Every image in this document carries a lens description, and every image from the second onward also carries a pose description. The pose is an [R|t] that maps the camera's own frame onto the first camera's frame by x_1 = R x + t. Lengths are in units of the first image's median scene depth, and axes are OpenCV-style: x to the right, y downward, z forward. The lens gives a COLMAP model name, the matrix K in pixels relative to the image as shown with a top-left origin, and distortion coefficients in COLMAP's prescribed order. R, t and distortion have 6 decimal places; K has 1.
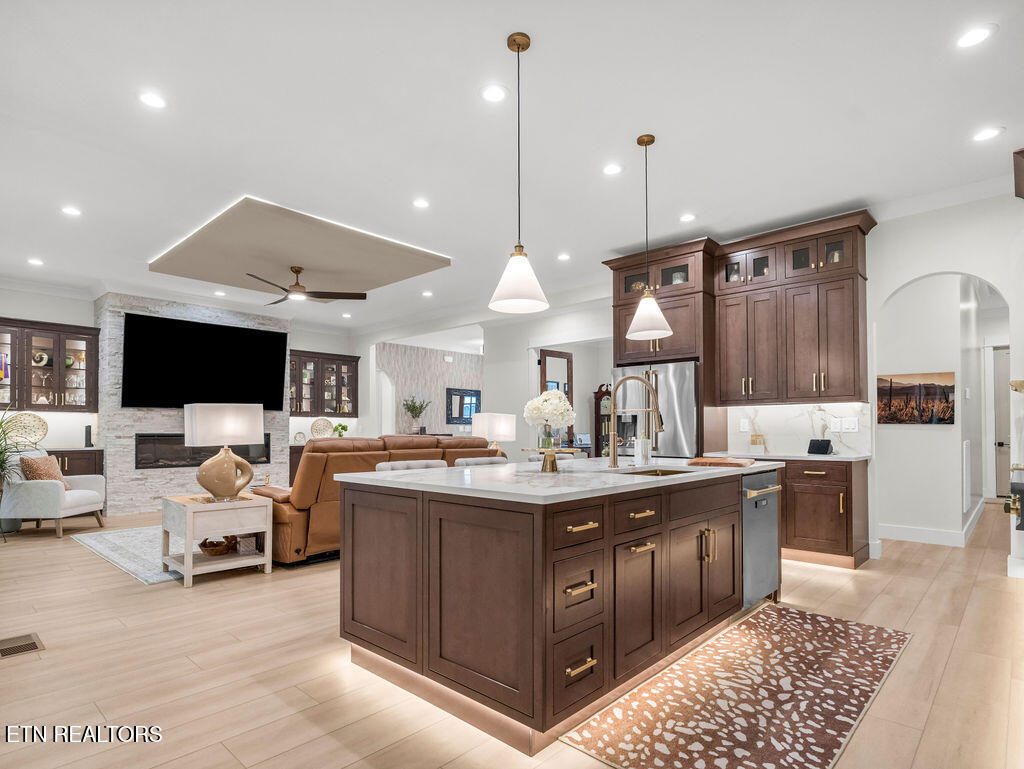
lens RADIAL K [[572.7, 0, 515.0], [0, 572.7, 416.5], [0, 0, 1]] dist [0.001263, 0.000545]
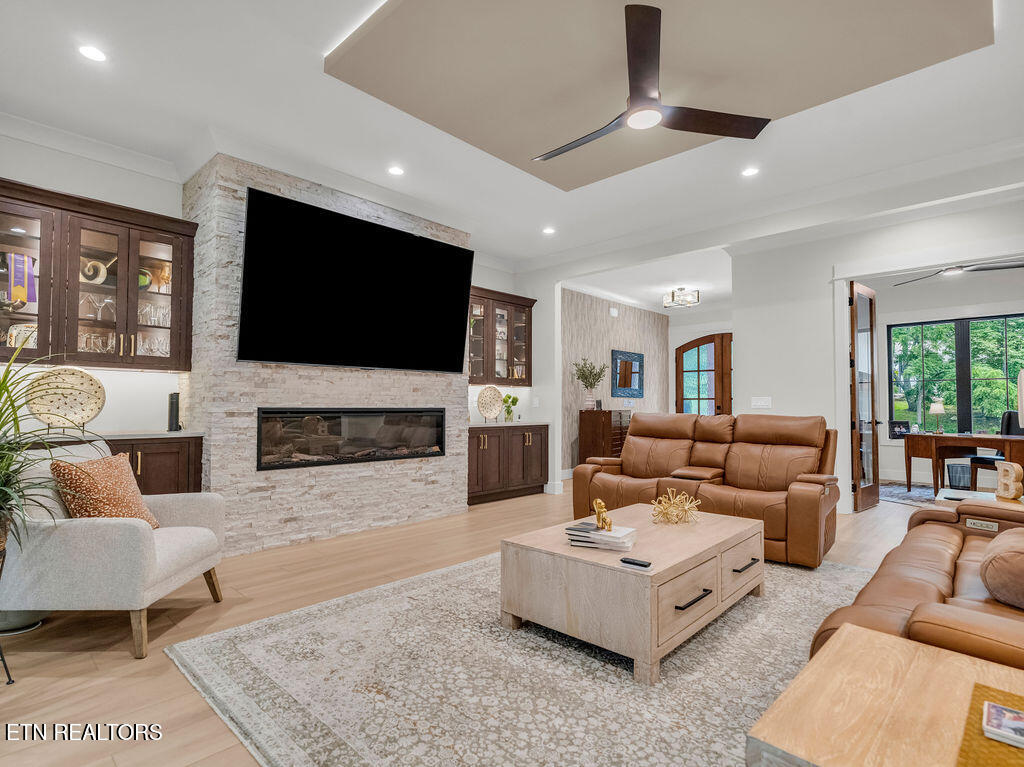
lens RADIAL K [[535.1, 0, 512.0], [0, 535.1, 383.5], [0, 0, 1]] dist [-0.000372, -0.000209]
pose [[0.999932, 0.005081, -0.010525, -0.404300], [-0.005261, 0.999839, -0.017131, 0.013527], [0.010436, 0.017185, 0.999798, 0.473163]]
